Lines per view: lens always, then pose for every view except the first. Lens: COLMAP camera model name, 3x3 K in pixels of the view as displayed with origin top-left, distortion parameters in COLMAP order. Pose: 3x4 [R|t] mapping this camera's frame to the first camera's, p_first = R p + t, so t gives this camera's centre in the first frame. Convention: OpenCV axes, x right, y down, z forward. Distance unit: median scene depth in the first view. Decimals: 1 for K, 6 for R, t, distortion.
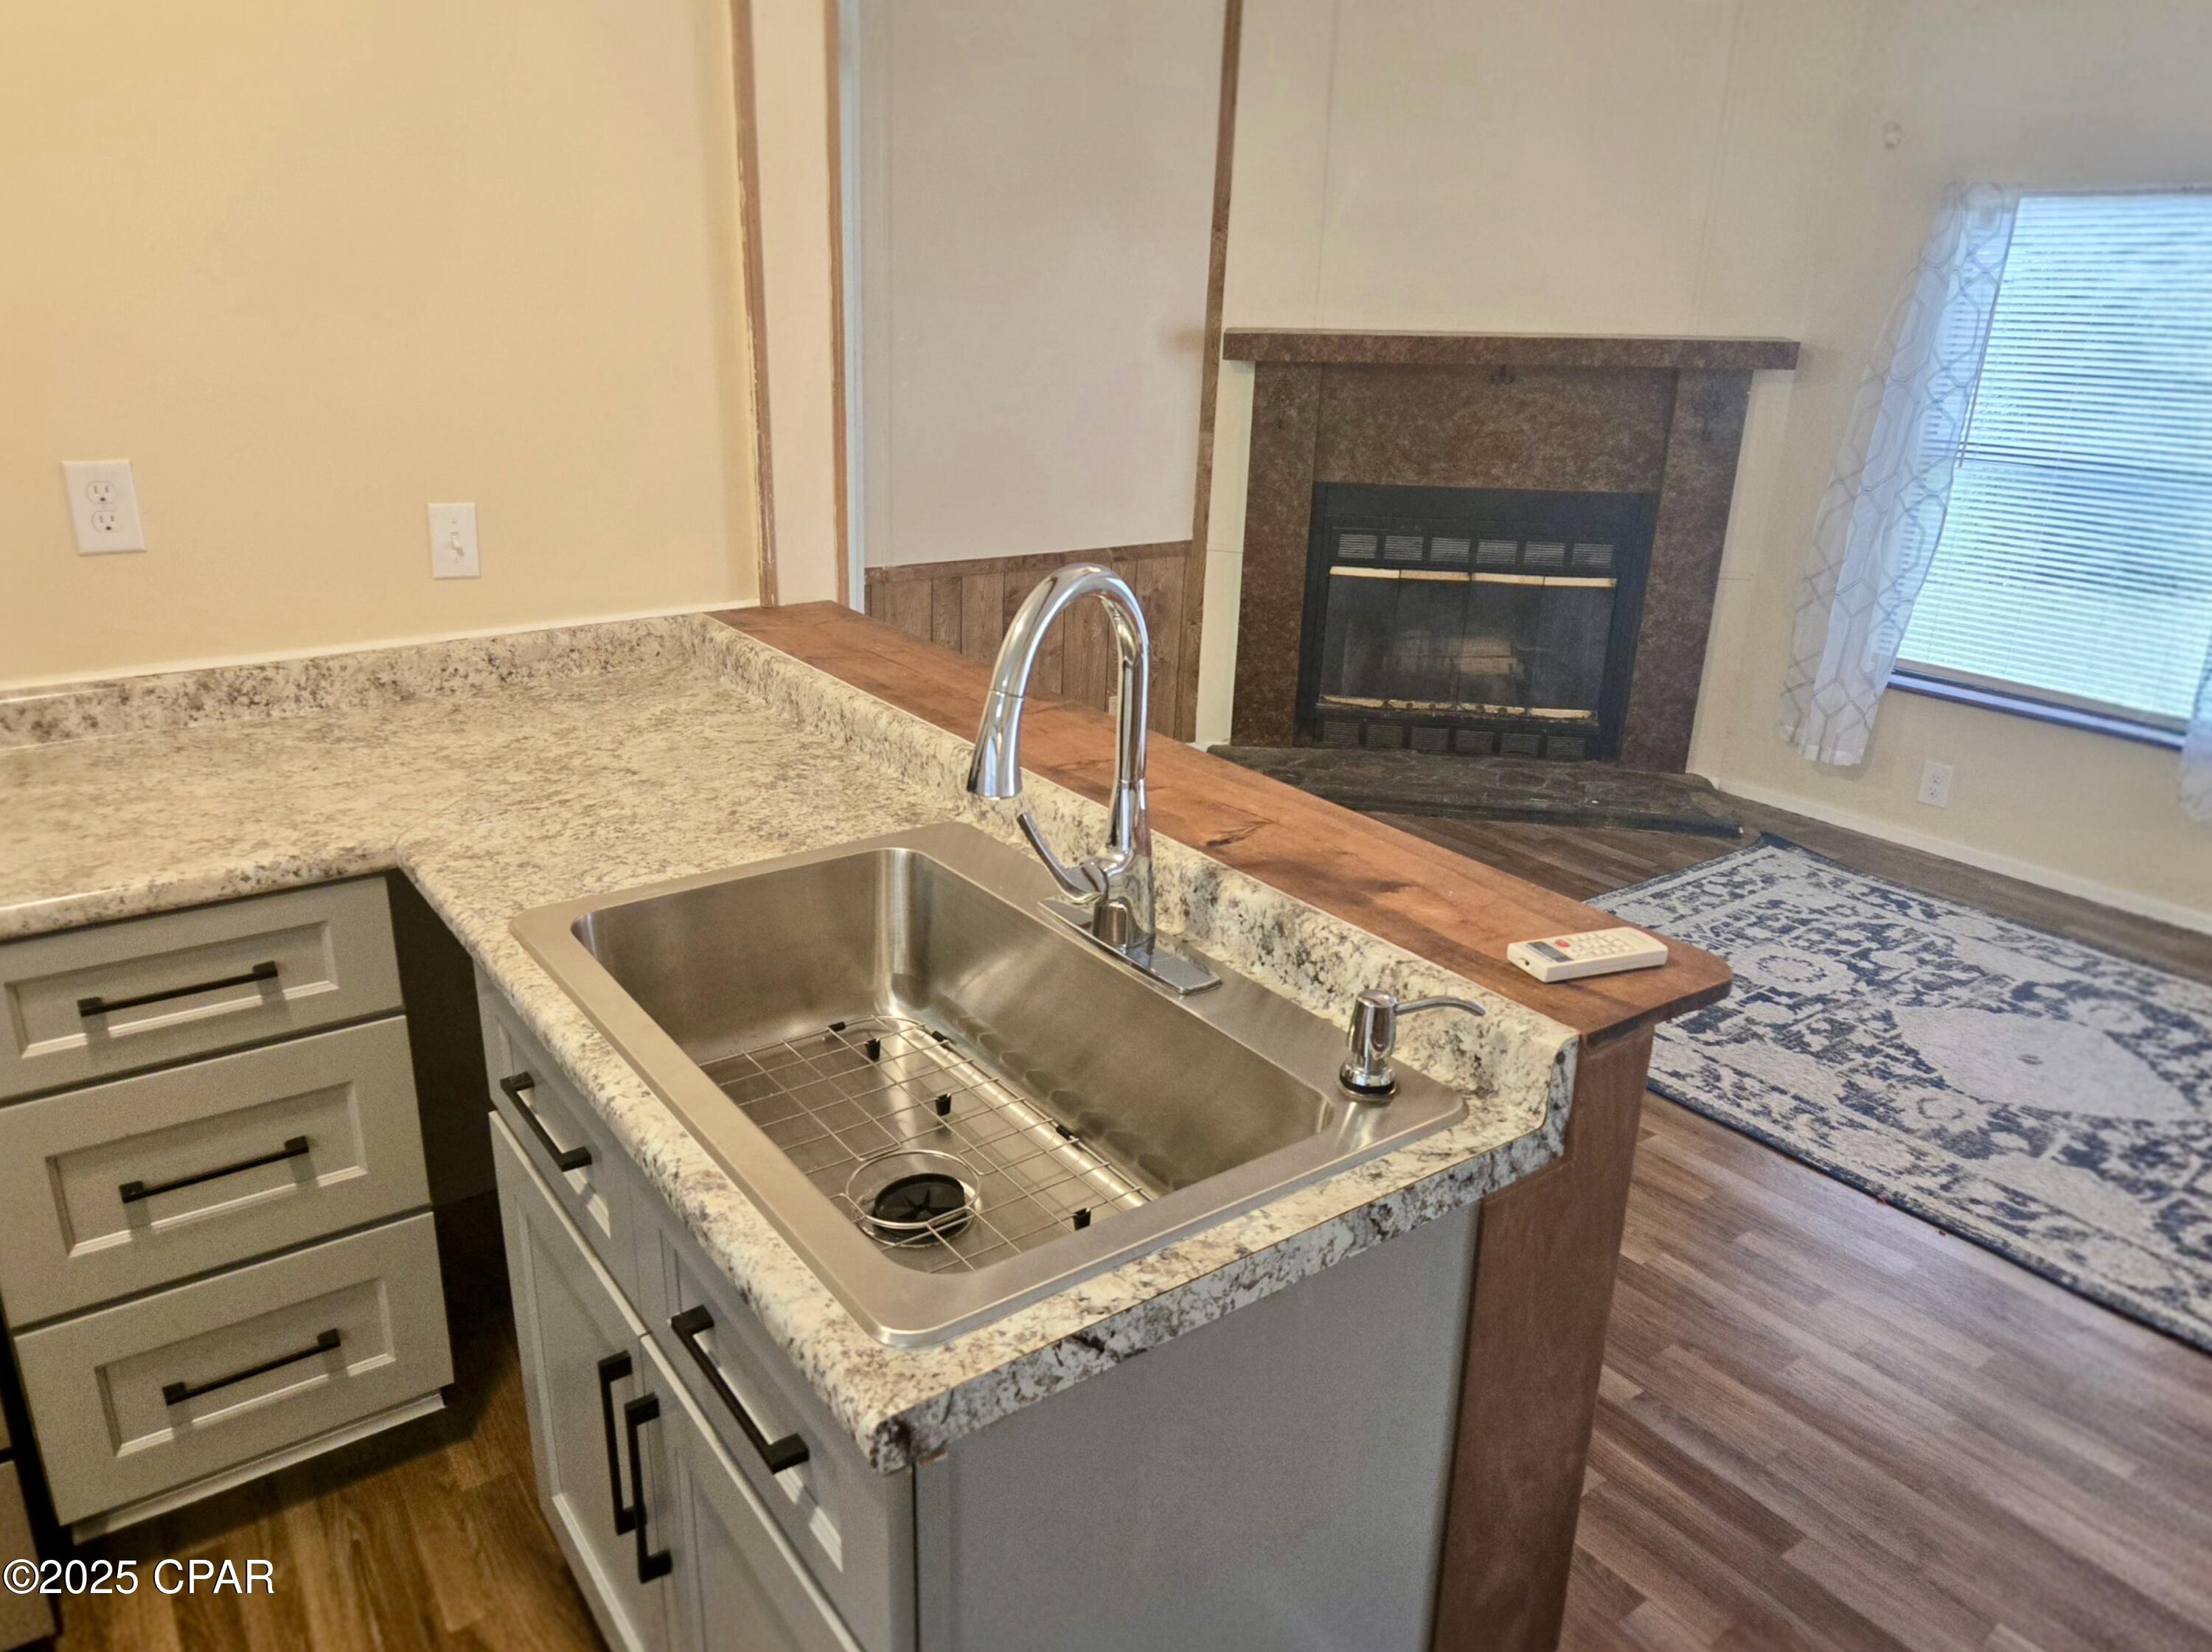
lens RADIAL K [[1549.1, 0, 1109.6], [0, 1549.1, 817.5], [0, 0, 1]] dist [0.061698, -0.022403]
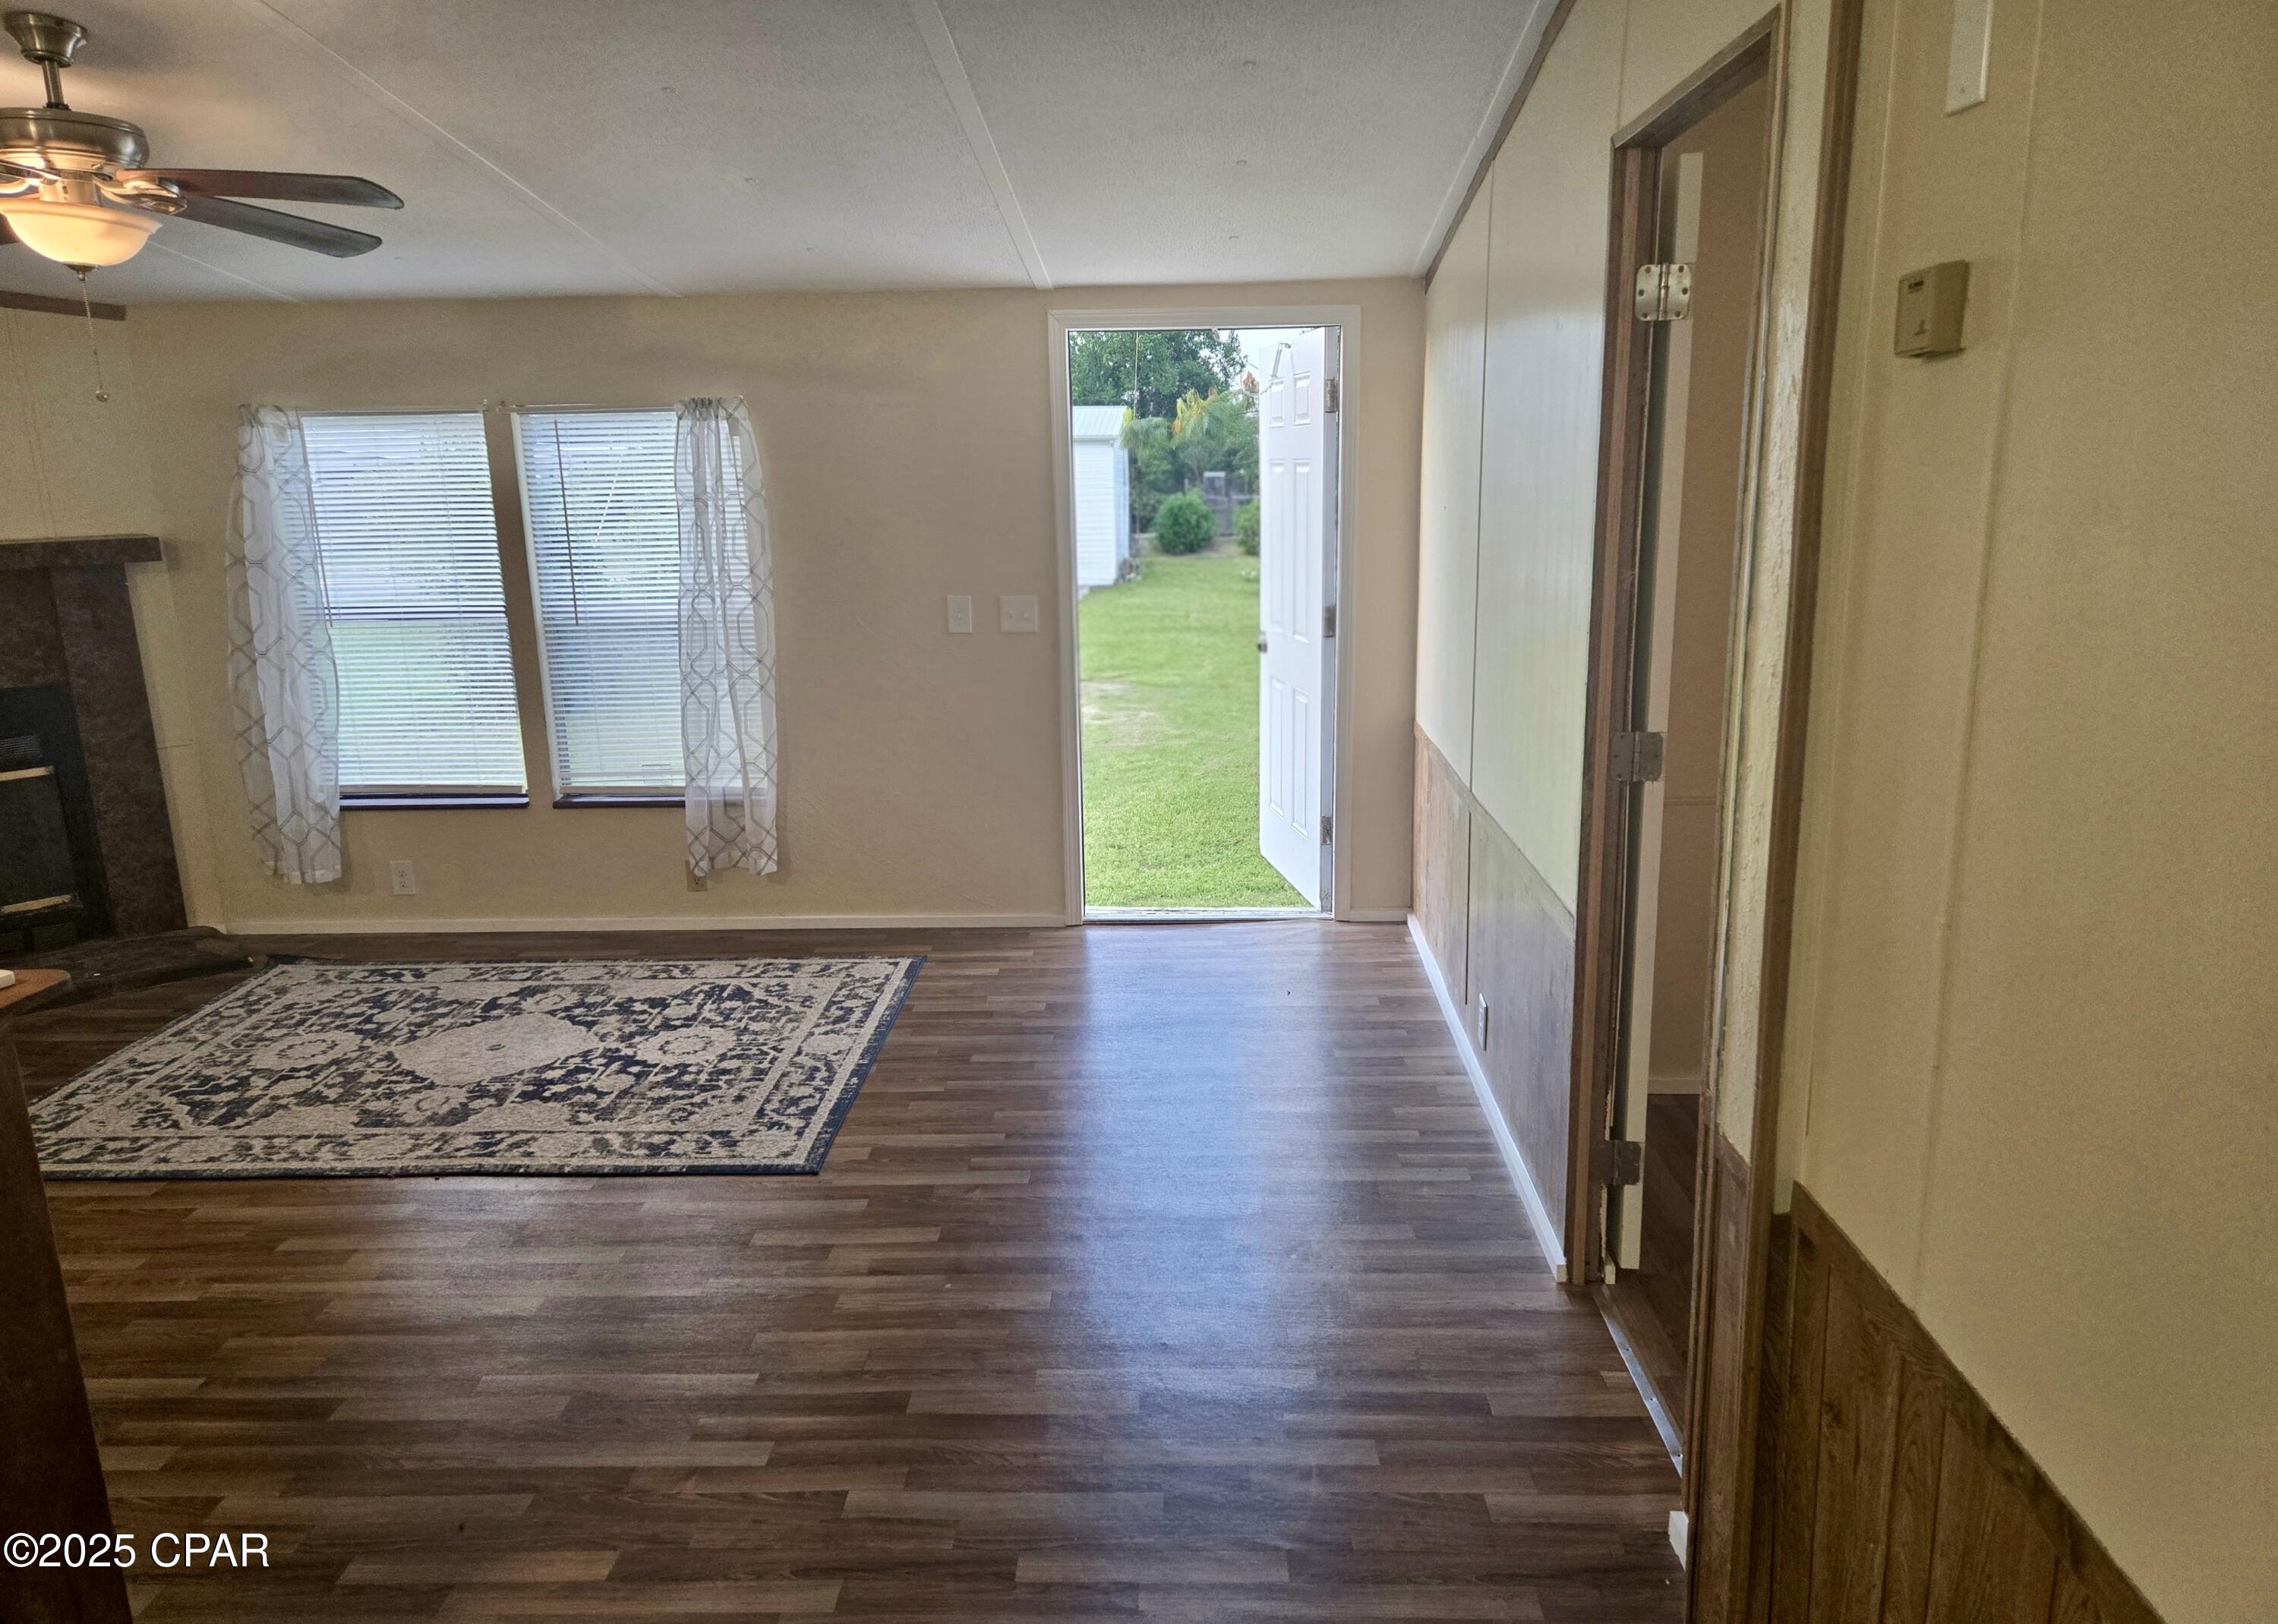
lens RADIAL K [[1490.1, 0, 1147.8], [0, 1490.1, 848.4], [0, 0, 1]] dist [0.020094, -0.016861]
pose [[0.607568, -0.231632, 0.759742, -0.002457], [0.292081, 0.954665, 0.057483, 0.061143], [-0.738614, 0.186981, 0.647679, -0.193257]]
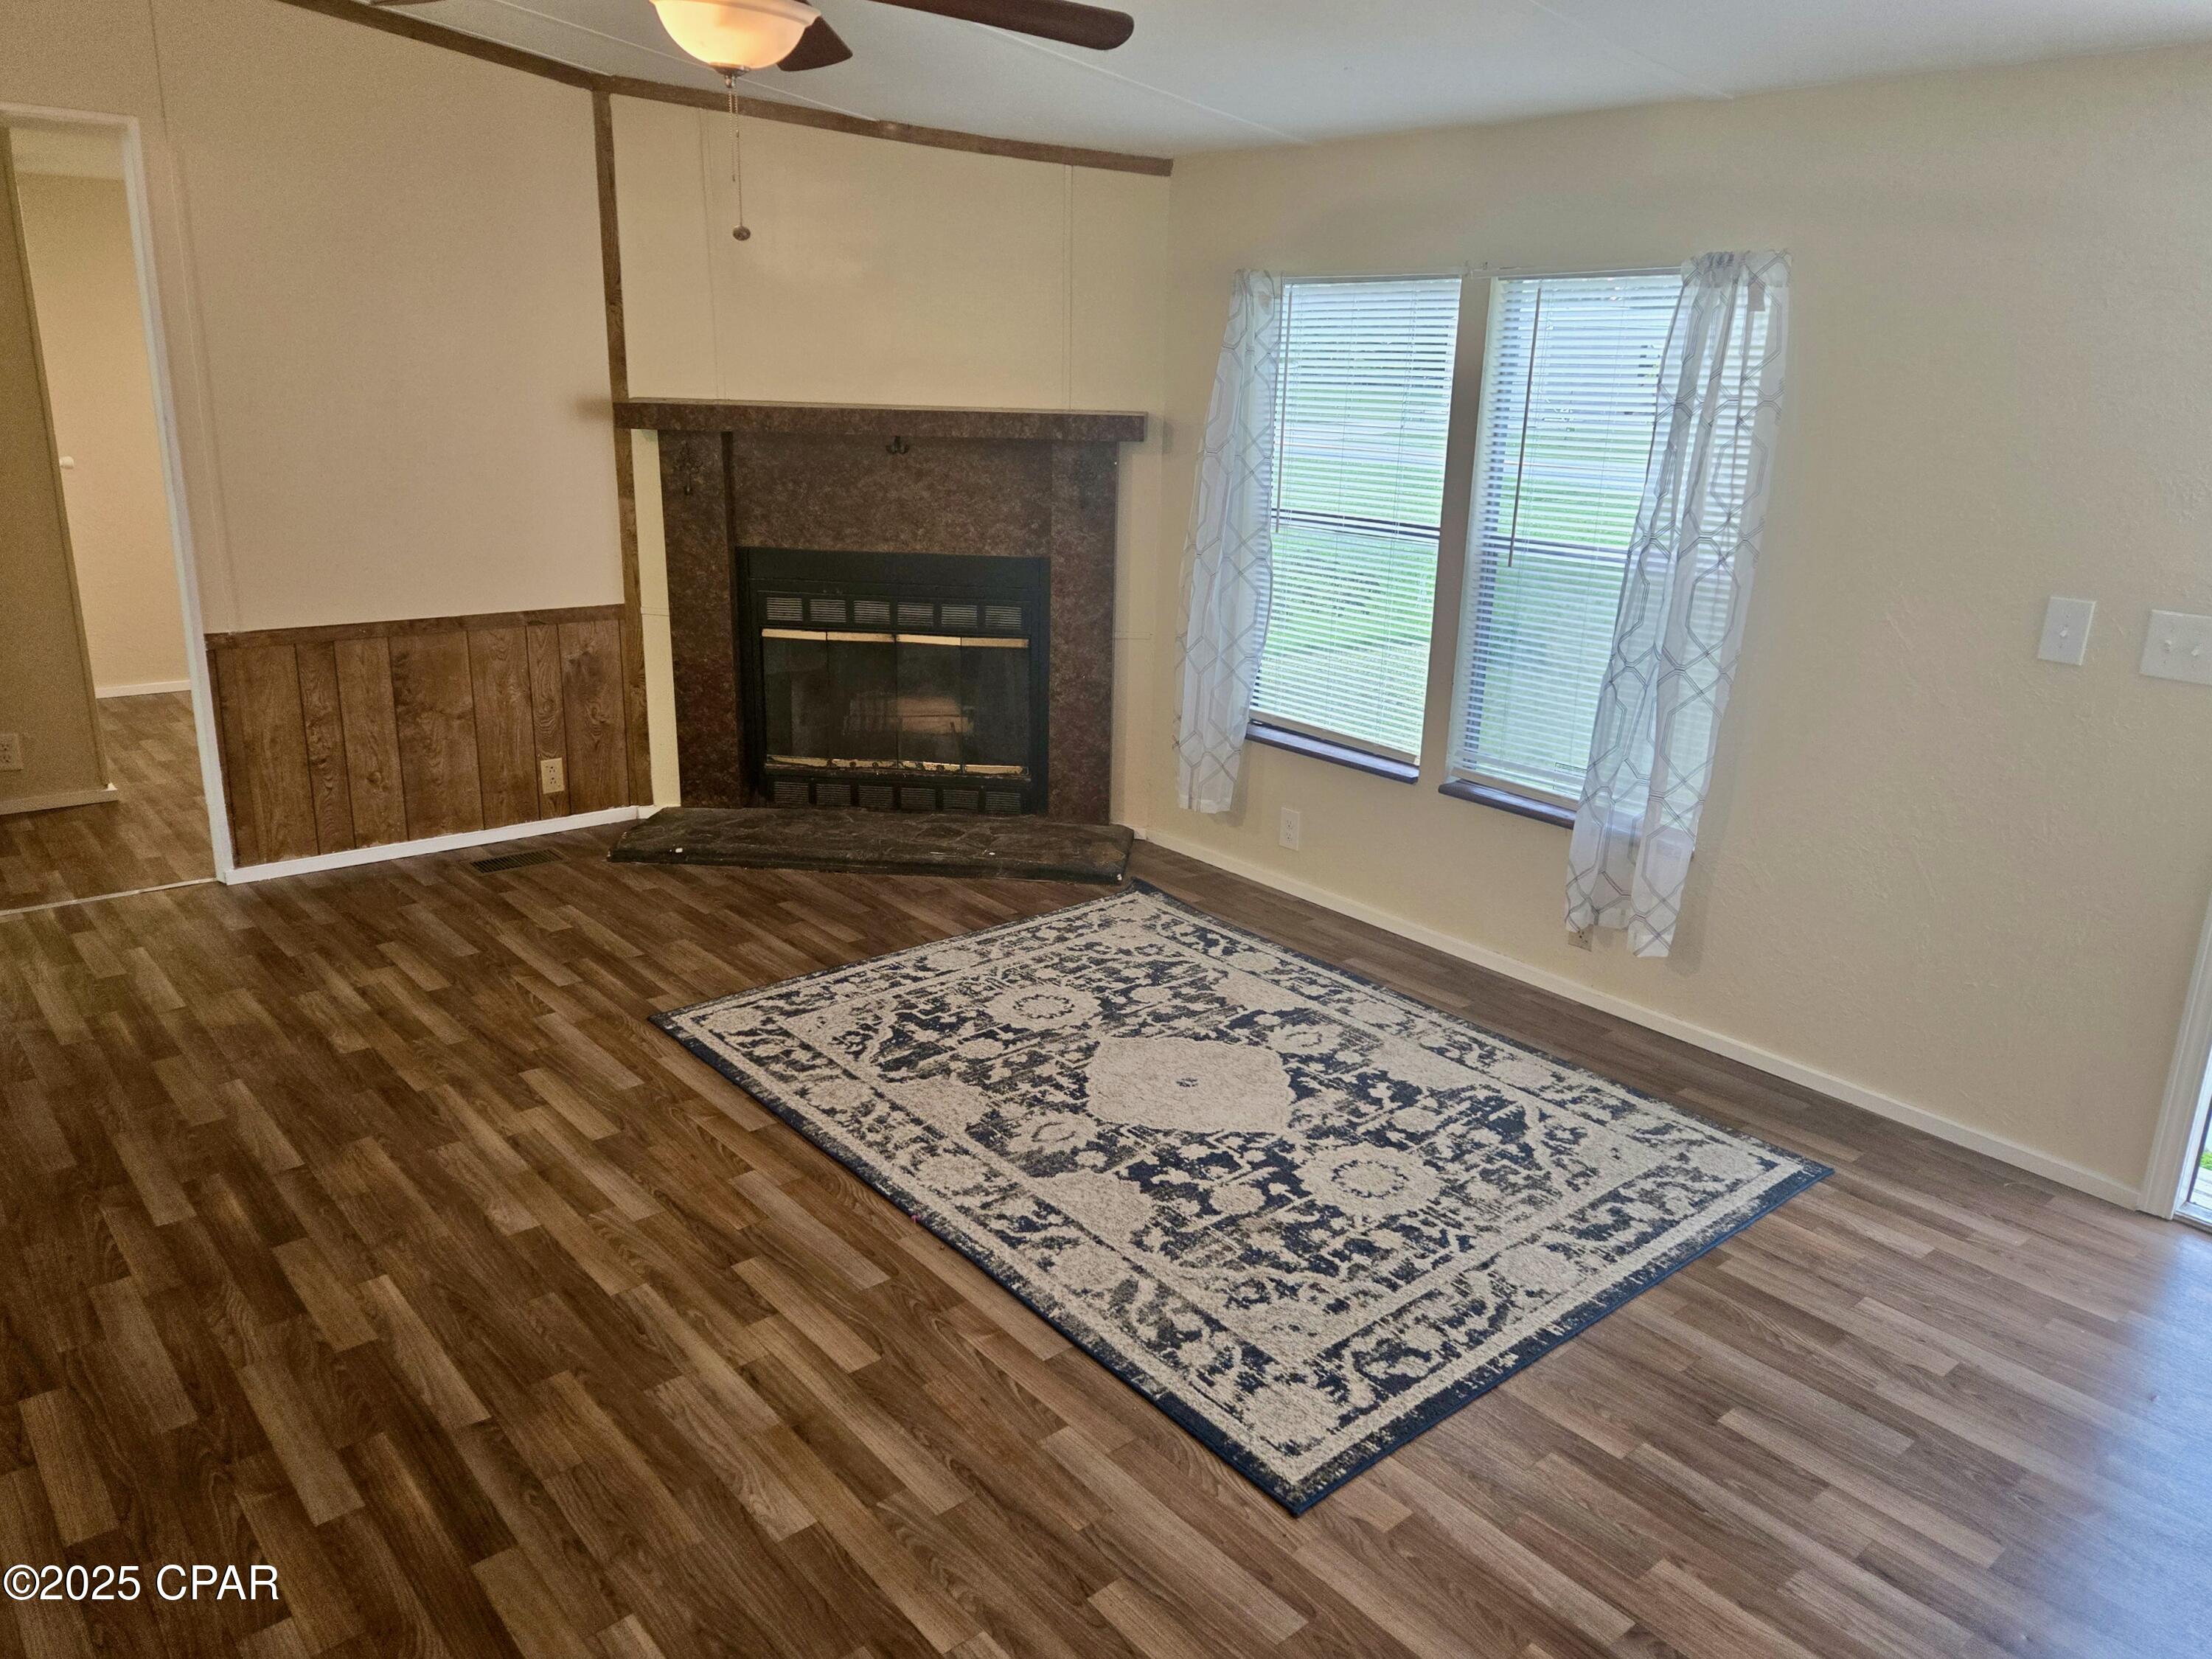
lens RADIAL K [[1549.3, 0, 1146.6], [0, 1549.3, 824.1], [0, 0, 1]] dist [0.061698, -0.022403]
pose [[0.997043, -0.022327, 0.073536, 0.364028], [0.025352, 0.998859, -0.040461, 0.015878], [-0.072548, 0.042206, 0.996471, -0.035318]]
